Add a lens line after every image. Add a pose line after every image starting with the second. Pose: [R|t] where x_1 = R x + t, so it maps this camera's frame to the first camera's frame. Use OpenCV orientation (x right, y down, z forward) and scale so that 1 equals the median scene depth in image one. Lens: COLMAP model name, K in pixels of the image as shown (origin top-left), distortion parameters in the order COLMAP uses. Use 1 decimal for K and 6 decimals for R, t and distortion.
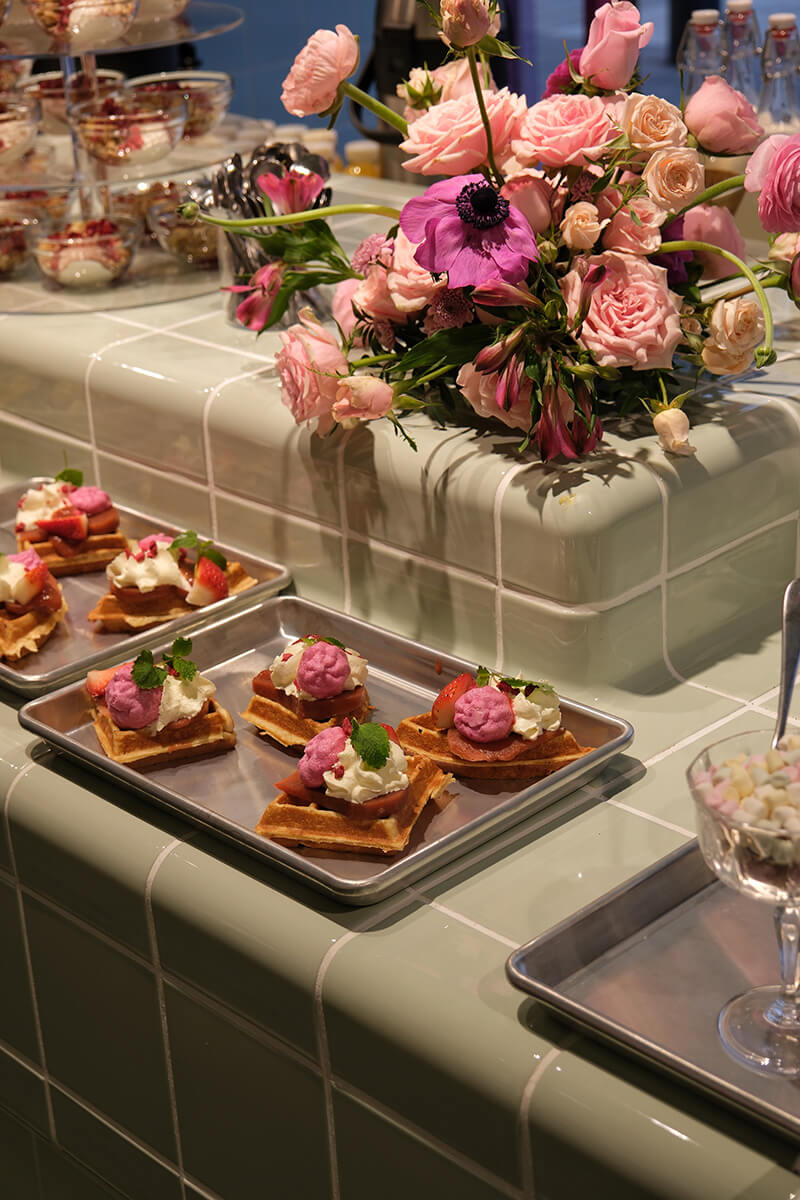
lens RADIAL K [[1999.8, 0, 400.0], [0, 1999.8, 600.0], [0, 0, 1]] dist [0.005676, -0.004520]
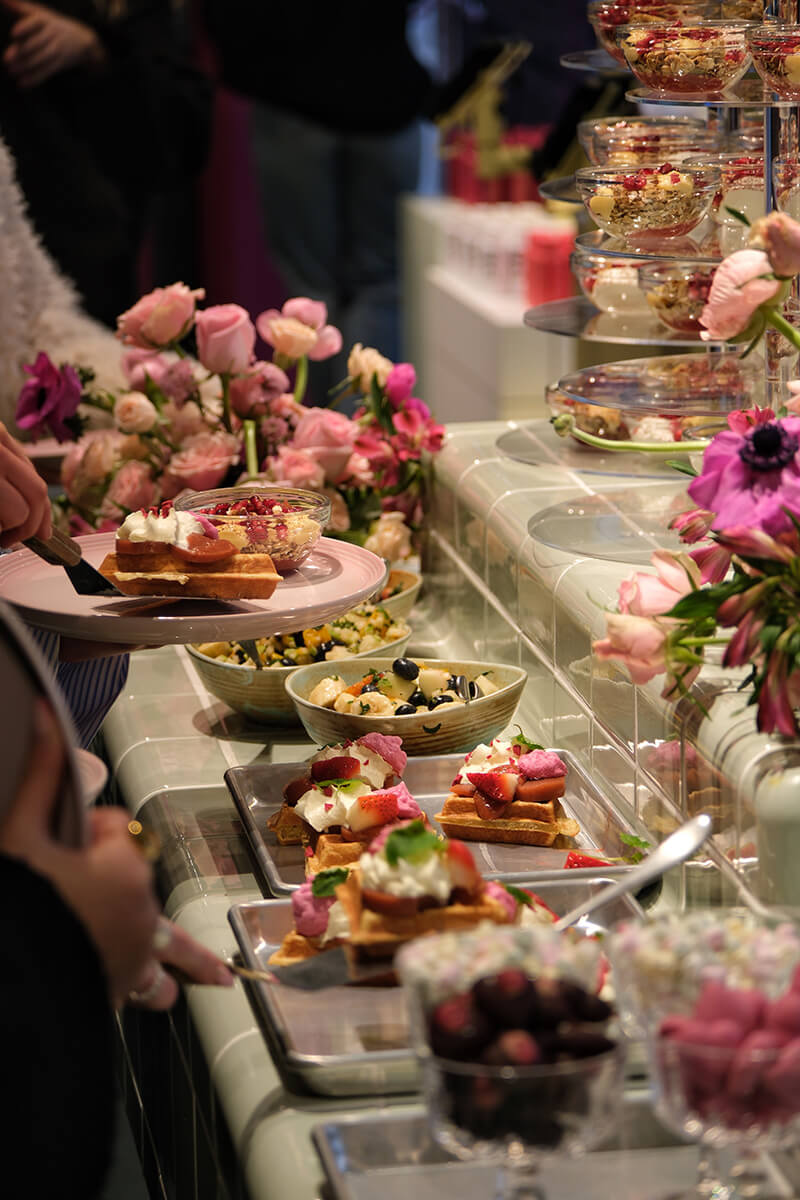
lens RADIAL K [[4157.0, 0, 400.0], [0, 4157.0, 600.0], [0, 0, 1]] dist [-0.183650, 3.321023]
pose [[0.807942, 0.148965, -0.570121, 0.916557], [-0.258621, 0.958997, -0.115930, 0.118985], [0.529475, 0.241111, 0.813340, -0.547858]]
